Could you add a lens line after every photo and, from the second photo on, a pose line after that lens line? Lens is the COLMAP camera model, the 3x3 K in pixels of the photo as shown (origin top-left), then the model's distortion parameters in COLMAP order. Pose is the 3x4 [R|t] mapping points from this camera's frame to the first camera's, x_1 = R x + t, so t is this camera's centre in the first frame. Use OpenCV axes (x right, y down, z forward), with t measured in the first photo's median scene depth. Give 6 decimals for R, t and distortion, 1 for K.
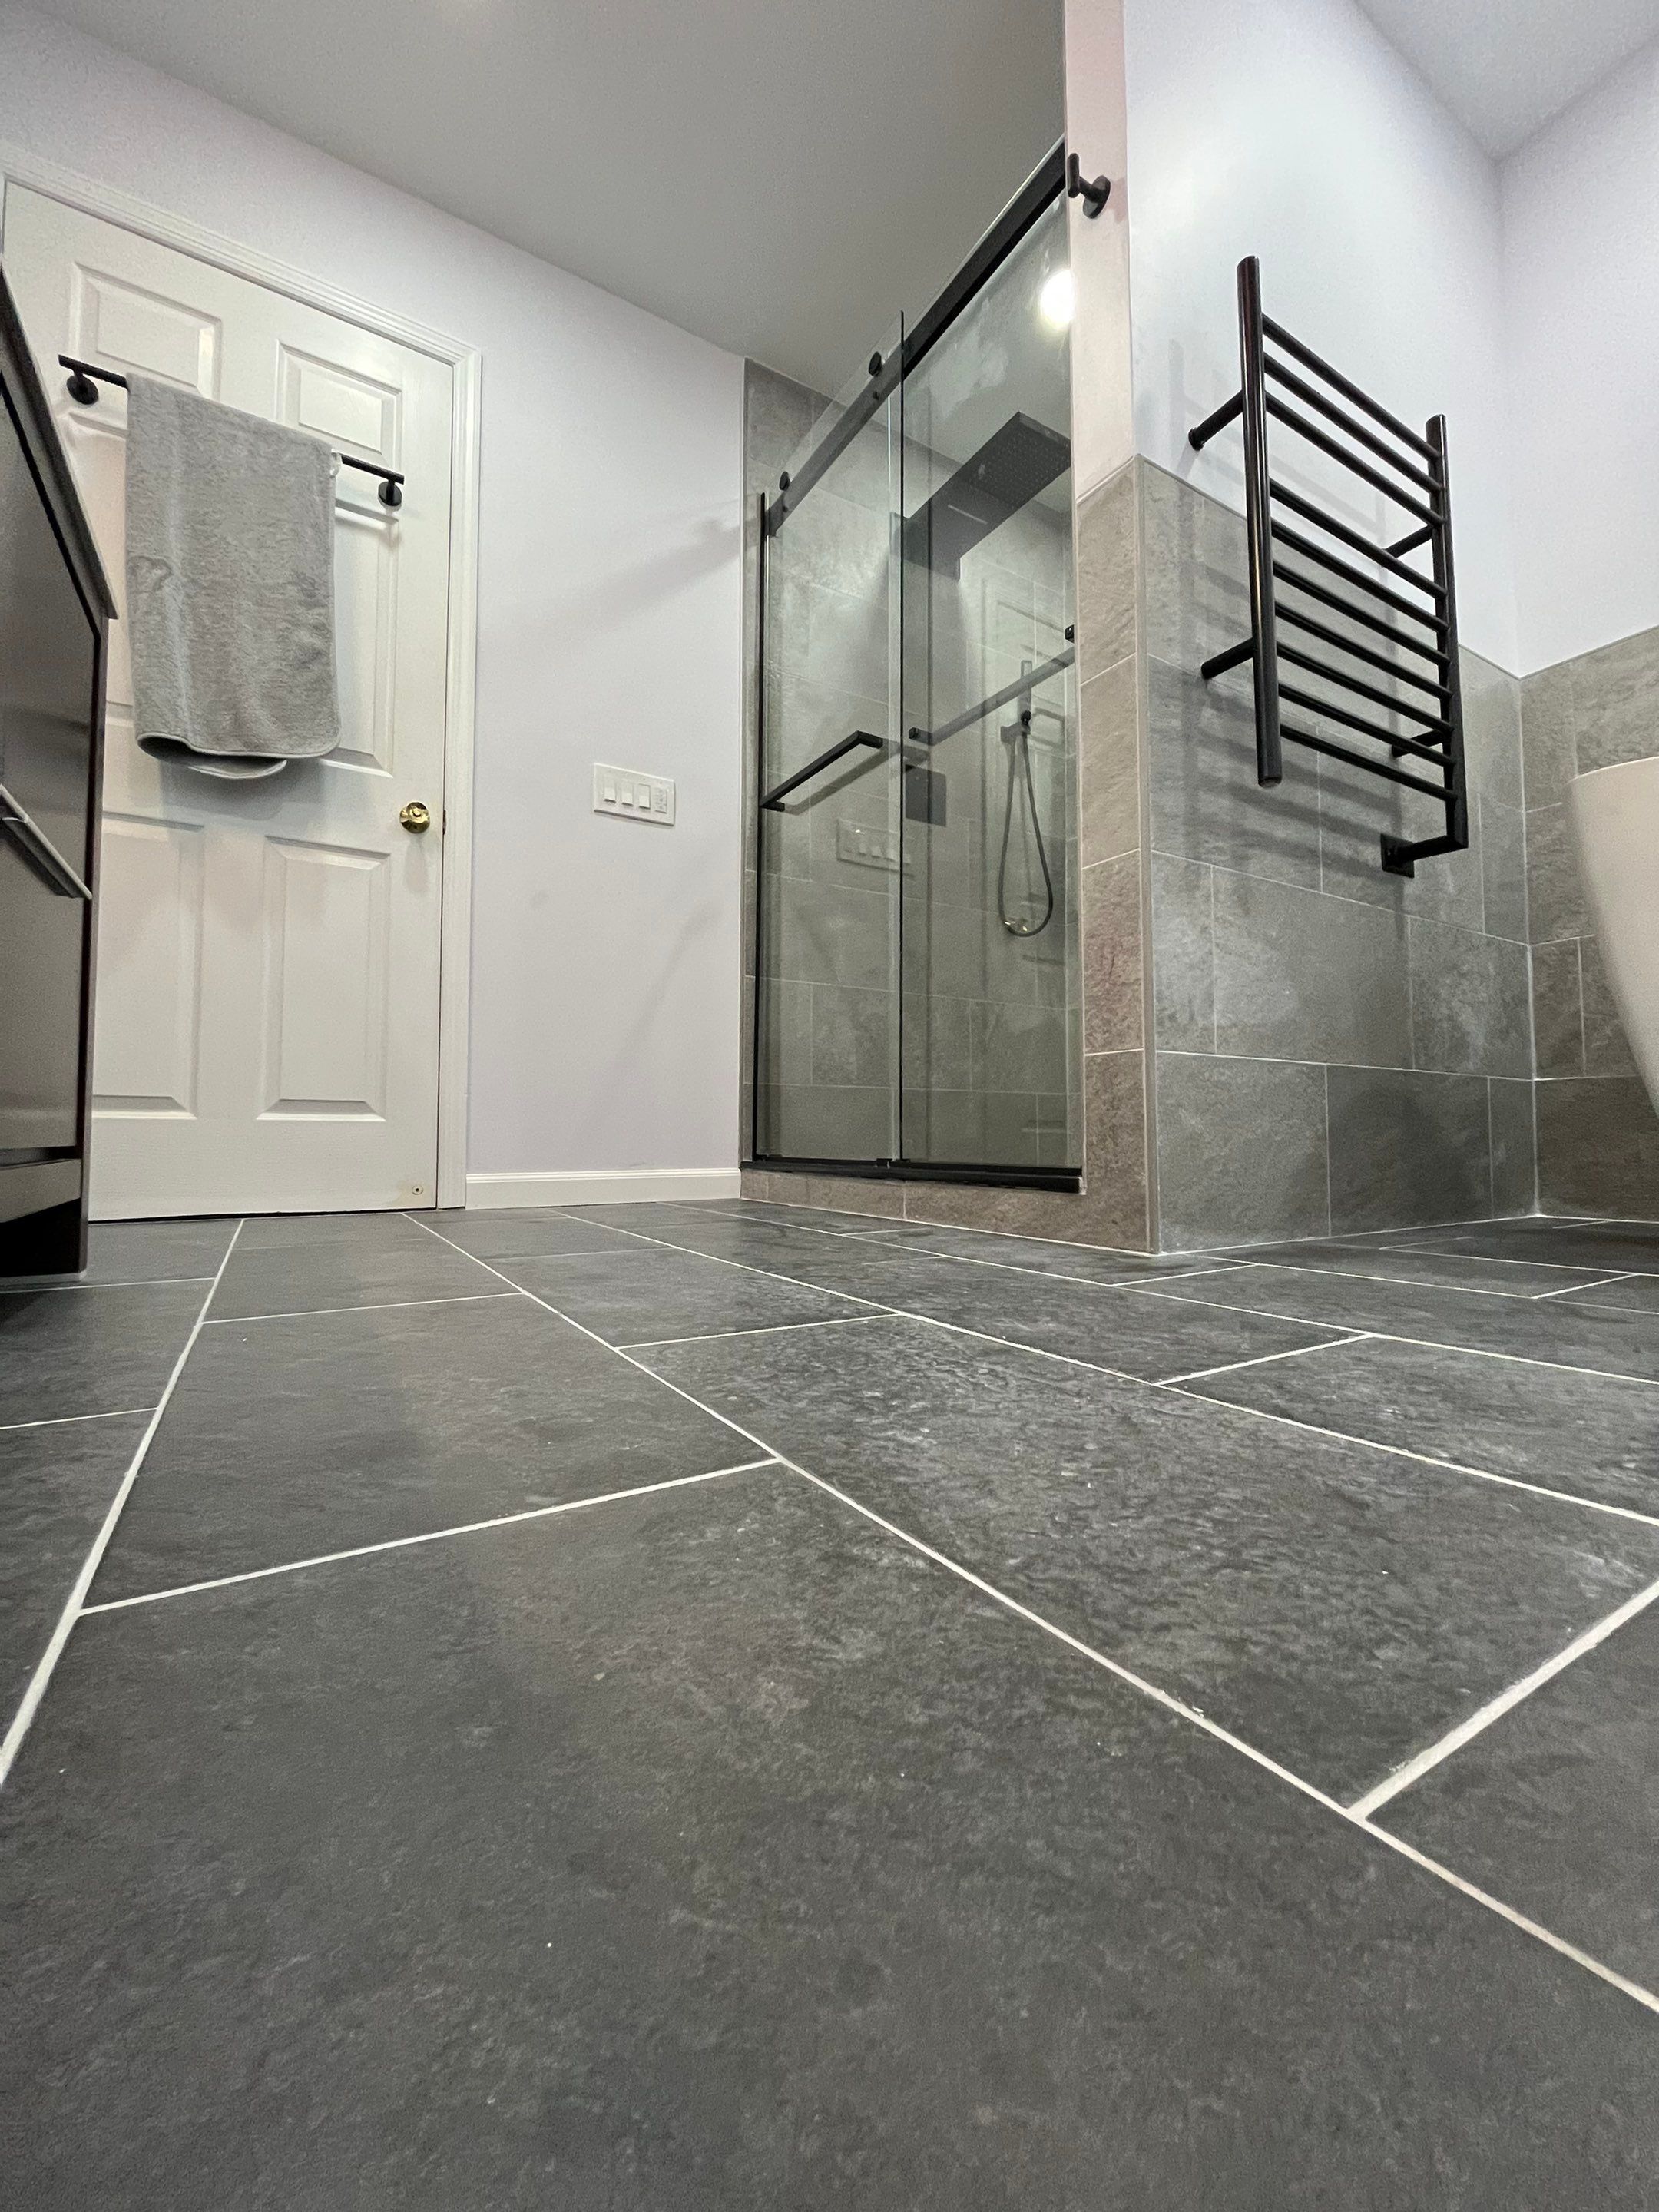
lens RADIAL K [[887.6, 0, 829.5], [0, 887.6, 1106.0], [0, 0, 1]] dist [-0.000666, -0.000057]
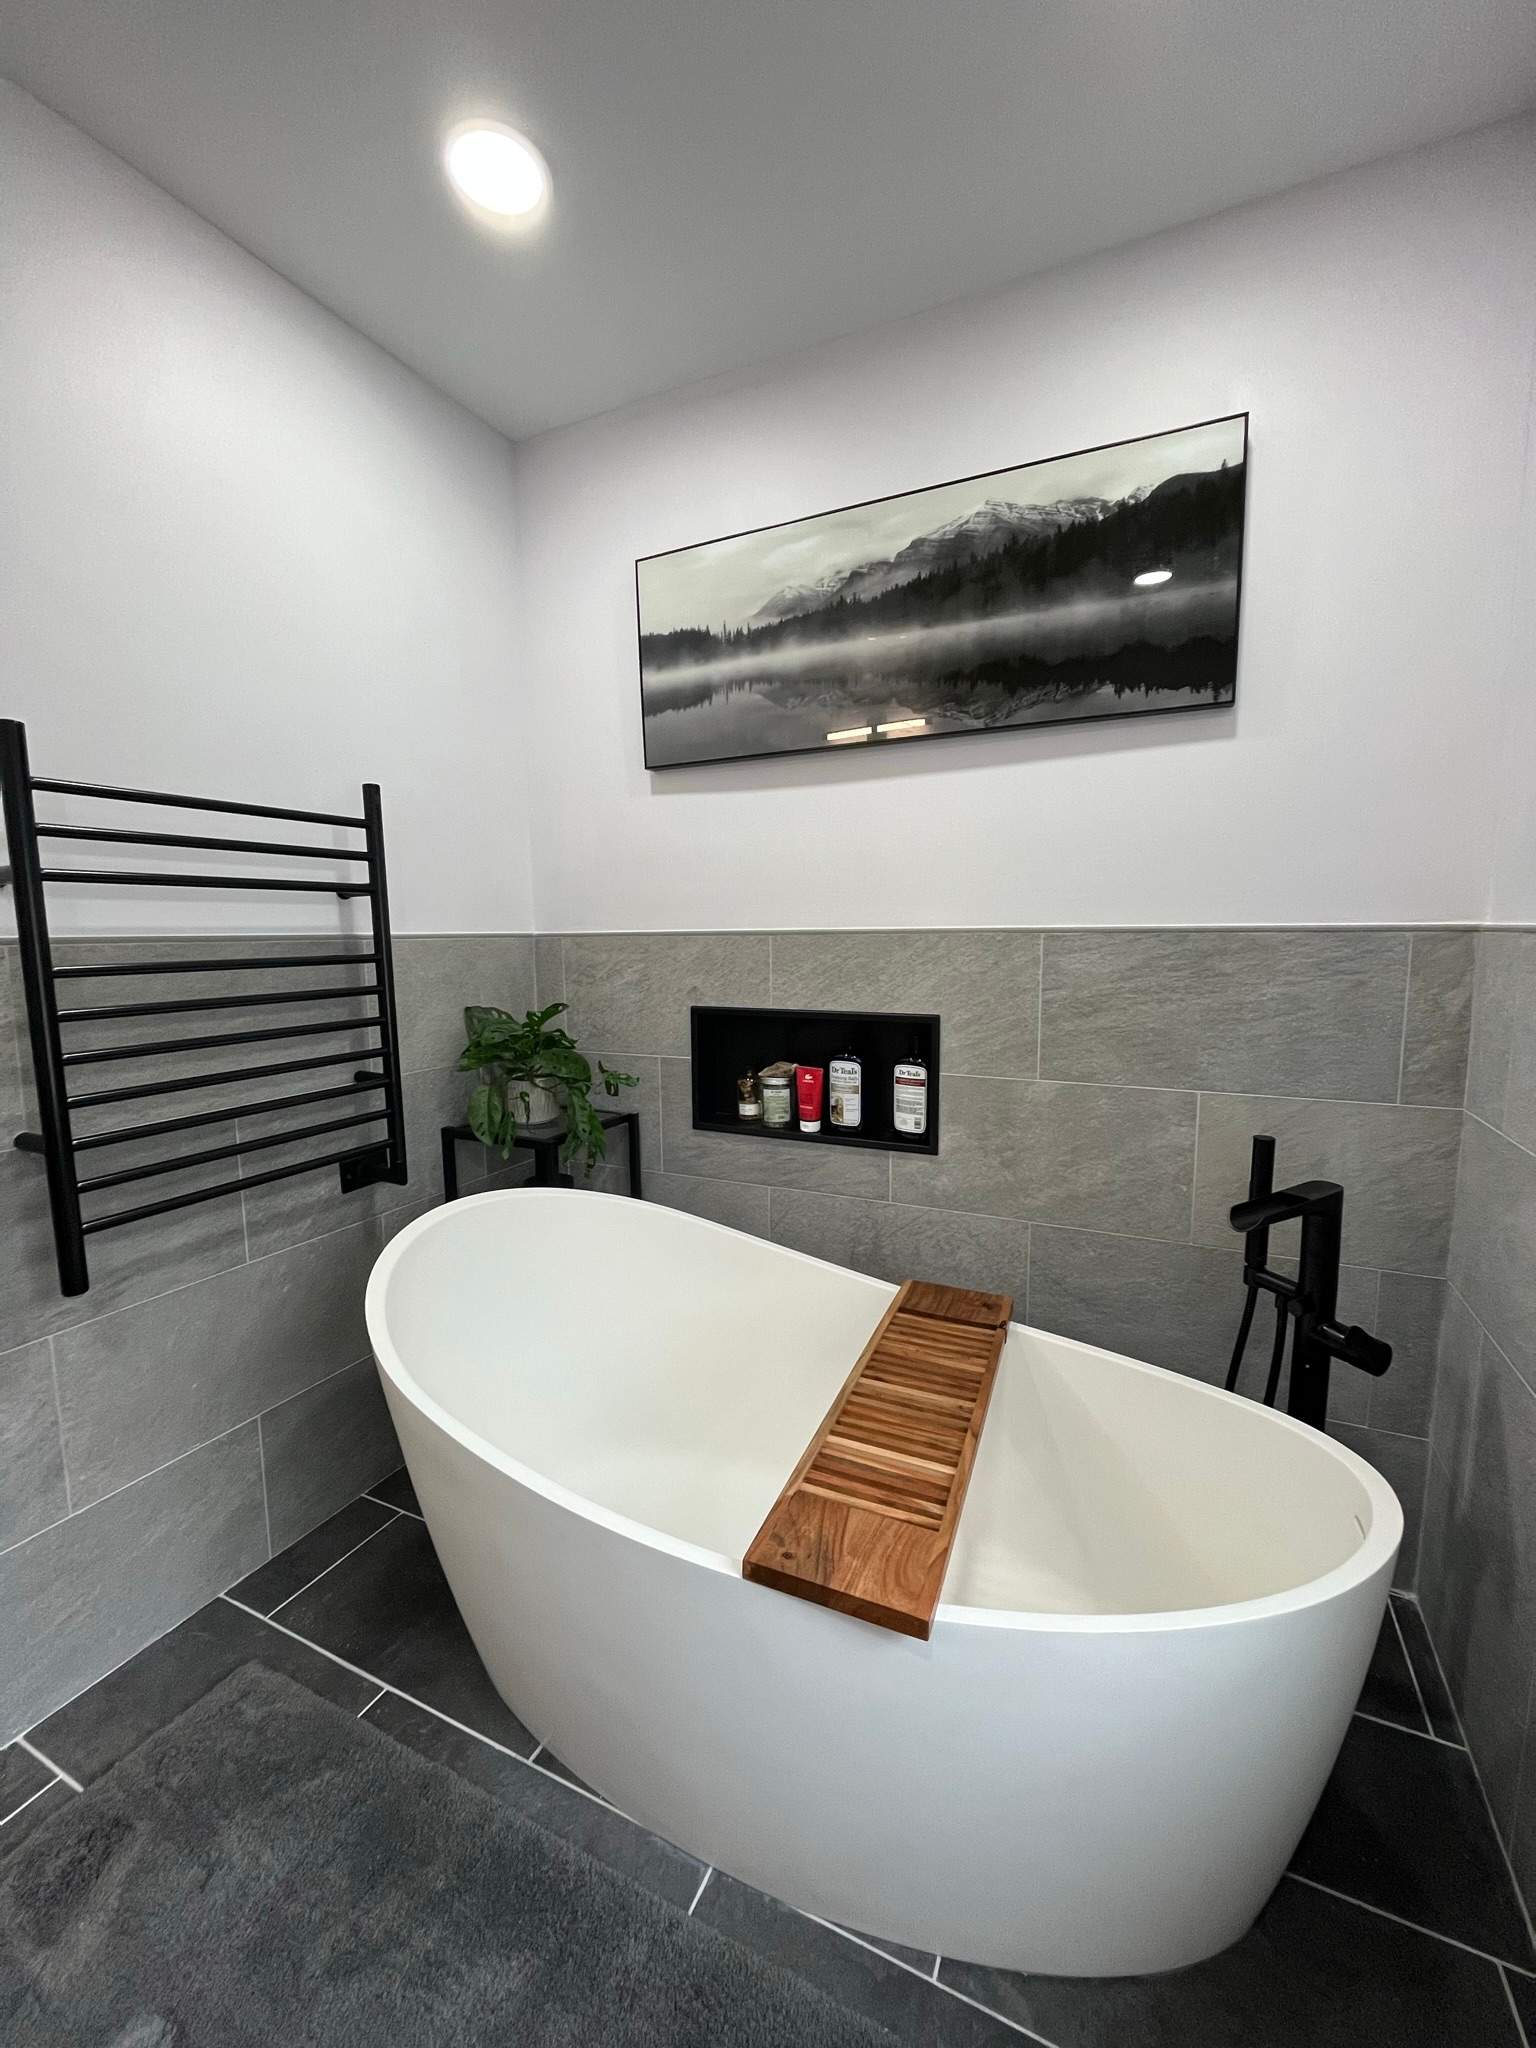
lens RADIAL K [[833.7, 0, 768.0], [0, 833.7, 1024.0], [0, 0, 1]] dist [0.001587, -0.000714]
pose [[0.841874, -0.067518, 0.535433, 0.606915], [-0.012117, 0.989528, 0.143832, -0.724159], [-0.539538, -0.127577, 0.832240, -0.128177]]
